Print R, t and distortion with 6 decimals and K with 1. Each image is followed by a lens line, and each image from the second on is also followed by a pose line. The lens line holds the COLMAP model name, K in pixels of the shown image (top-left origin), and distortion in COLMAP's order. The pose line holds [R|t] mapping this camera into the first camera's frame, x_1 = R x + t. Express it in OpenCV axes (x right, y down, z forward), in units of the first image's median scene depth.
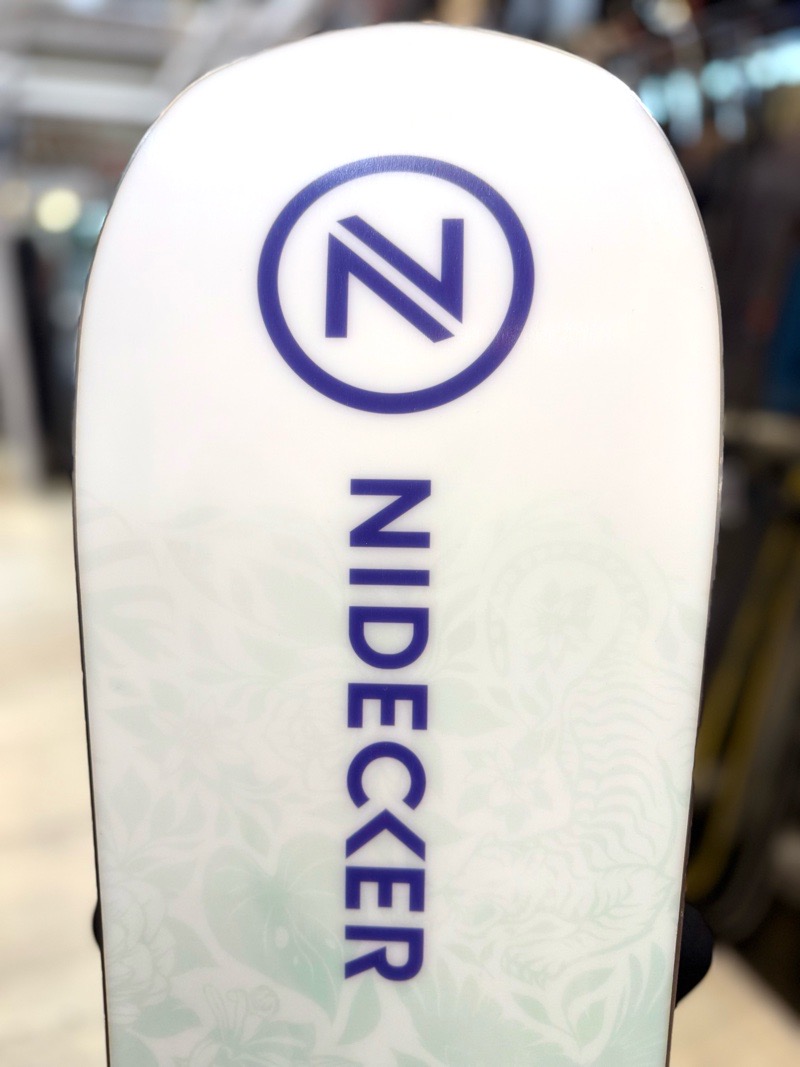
lens RADIAL K [[743.8, 0, 399.0], [0, 743.8, 534.4], [0, 0, 1]] dist [-0.005829, -0.001805]
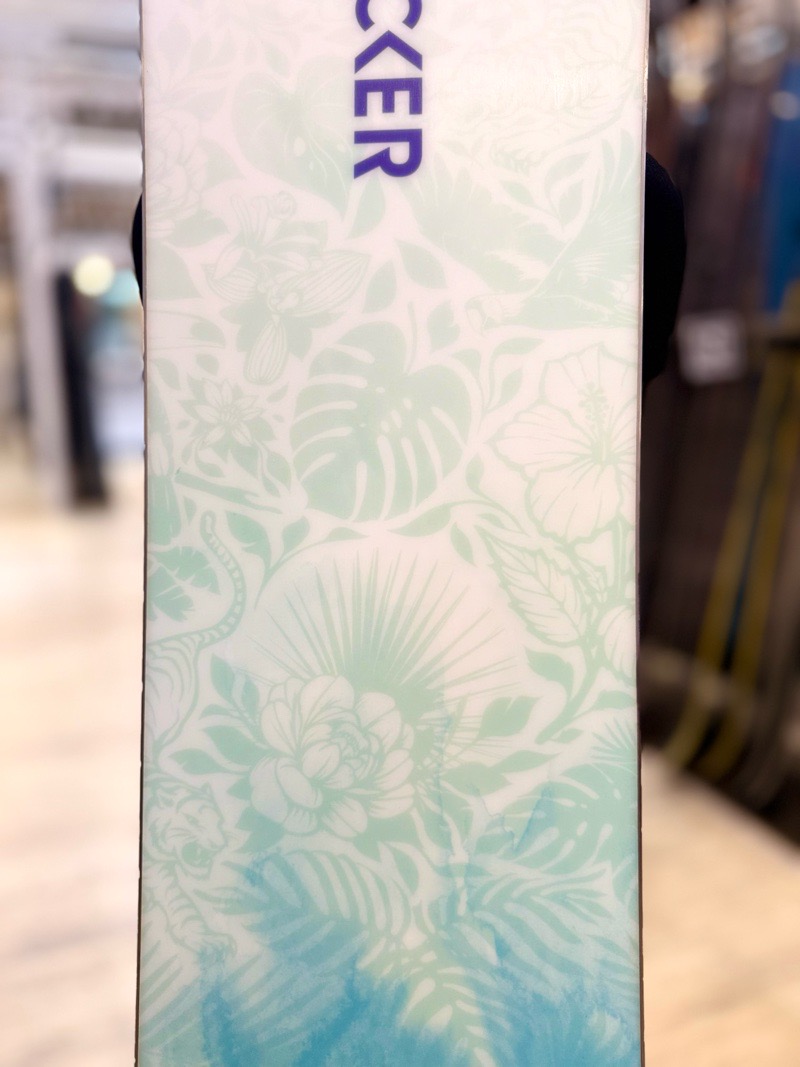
lens RADIAL K [[743.8, 0, 403.7], [0, 743.8, 528.7], [0, 0, 1]] dist [-0.005829, -0.001805]
pose [[0.999709, -0.012474, -0.020651, 0.020877], [0.009453, 0.990050, -0.140396, 1.307049], [0.022197, 0.140160, 0.989880, -0.057002]]
